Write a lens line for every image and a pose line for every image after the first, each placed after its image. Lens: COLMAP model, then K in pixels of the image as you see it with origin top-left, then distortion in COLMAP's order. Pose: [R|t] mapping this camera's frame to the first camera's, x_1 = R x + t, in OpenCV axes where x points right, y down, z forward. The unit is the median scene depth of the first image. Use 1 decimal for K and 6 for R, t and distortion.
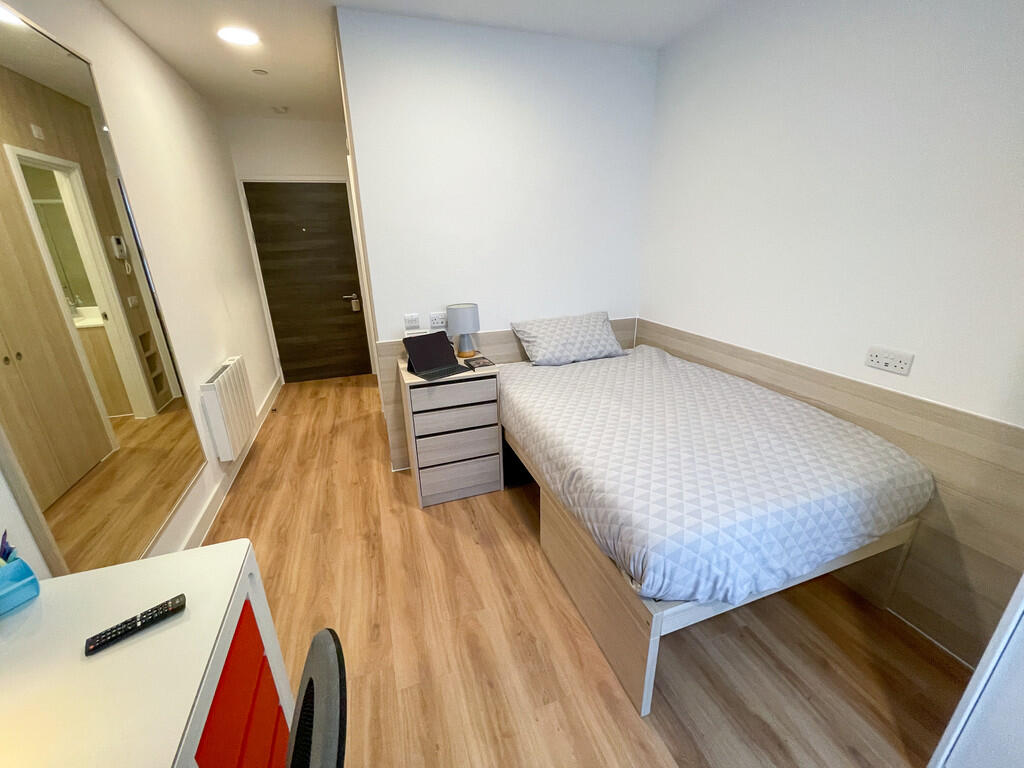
lens RADIAL K [[419.3, 0, 513.7], [0, 419.3, 381.4], [0, 0, 1]] dist [-0.009529, 0.001199]
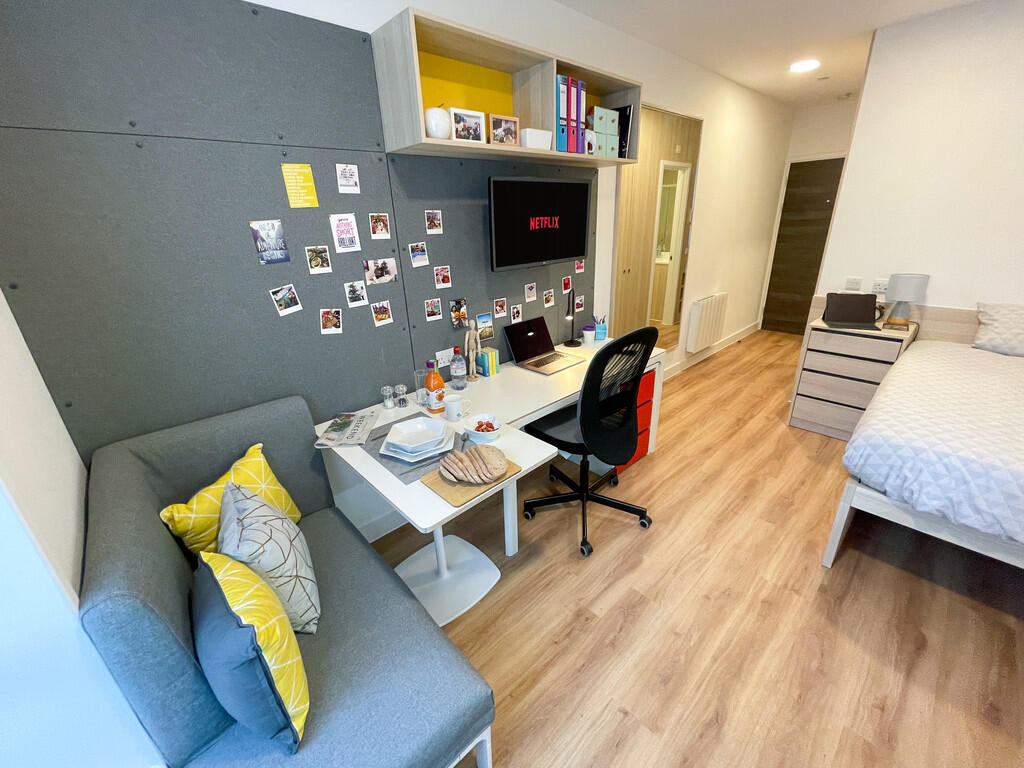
lens RADIAL K [[419.3, 0, 514.7], [0, 419.3, 382.4], [0, 0, 1]] dist [-0.009529, 0.001199]
pose [[0.404919, 0.340648, -0.848528, 0.514348], [-0.276726, 0.930144, 0.241359, 0.108426], [0.871472, 0.137079, 0.470899, -0.384135]]
